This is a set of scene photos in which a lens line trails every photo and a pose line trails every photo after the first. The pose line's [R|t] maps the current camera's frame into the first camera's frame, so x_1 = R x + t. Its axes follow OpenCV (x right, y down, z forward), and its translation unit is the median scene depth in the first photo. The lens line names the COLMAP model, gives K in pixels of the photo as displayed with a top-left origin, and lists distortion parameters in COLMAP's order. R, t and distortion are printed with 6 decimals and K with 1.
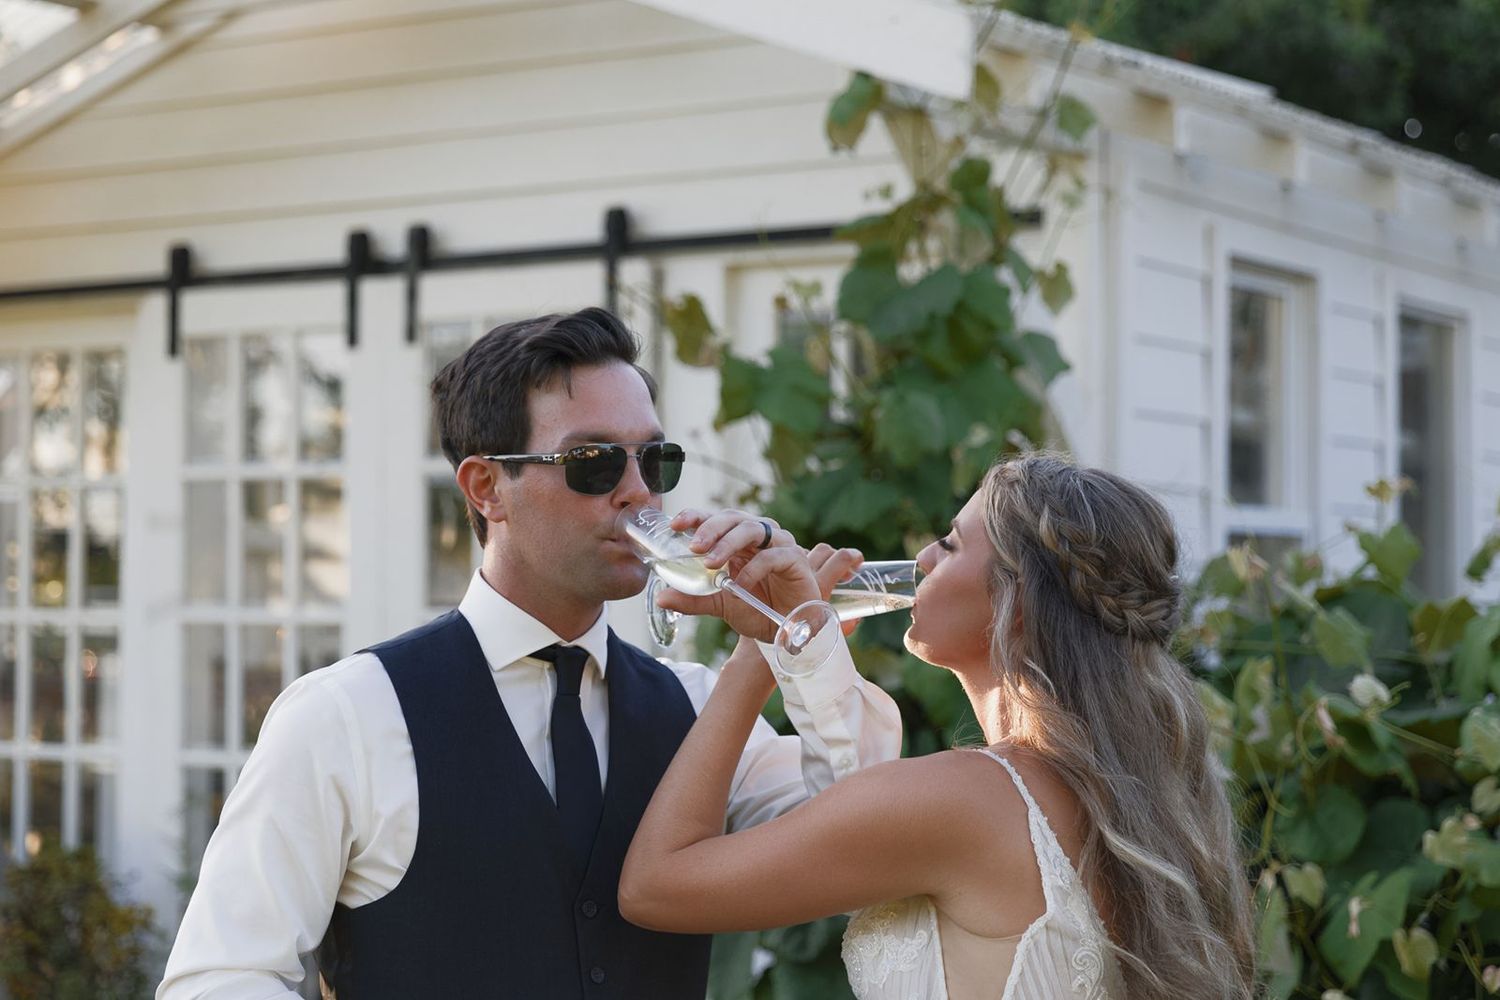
lens RADIAL K [[2685.8, 0, 750.0], [0, 2685.8, 500.0], [0, 0, 1]] dist [0.022095, -0.142472]
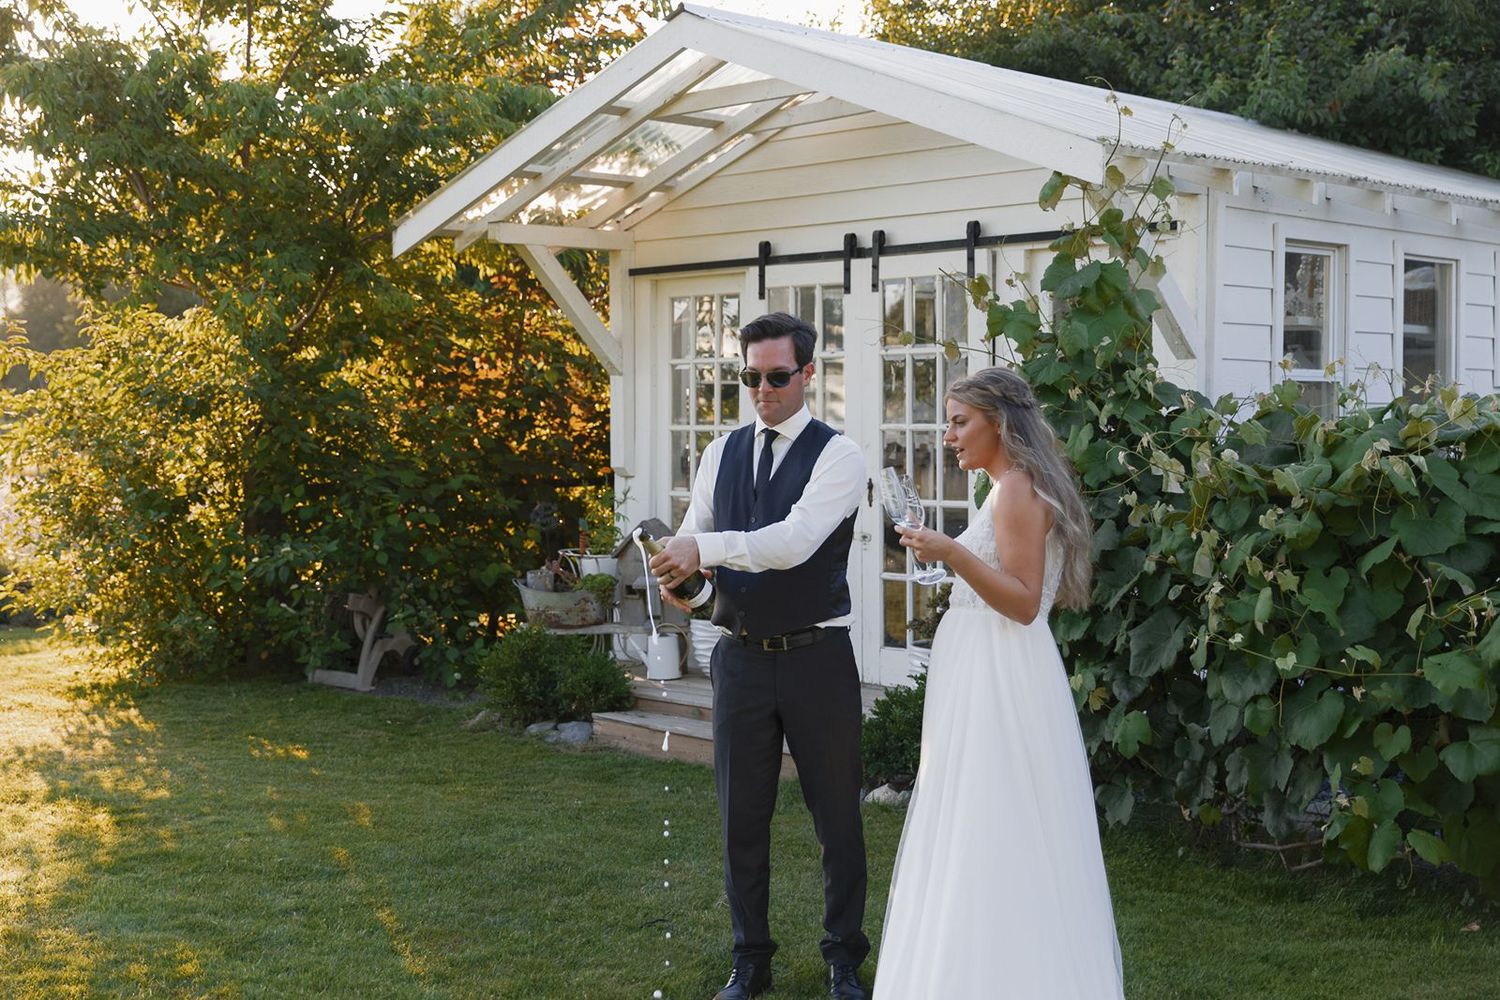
lens RADIAL K [[2685.8, 0, 750.0], [0, 2685.8, 500.0], [0, 0, 1]] dist [0.022095, -0.142472]
pose [[0.964643, 0.003203, -0.263540, 0.311759], [0.013409, 0.998035, 0.061213, -0.026777], [0.263219, -0.062583, 0.962704, -0.958926]]
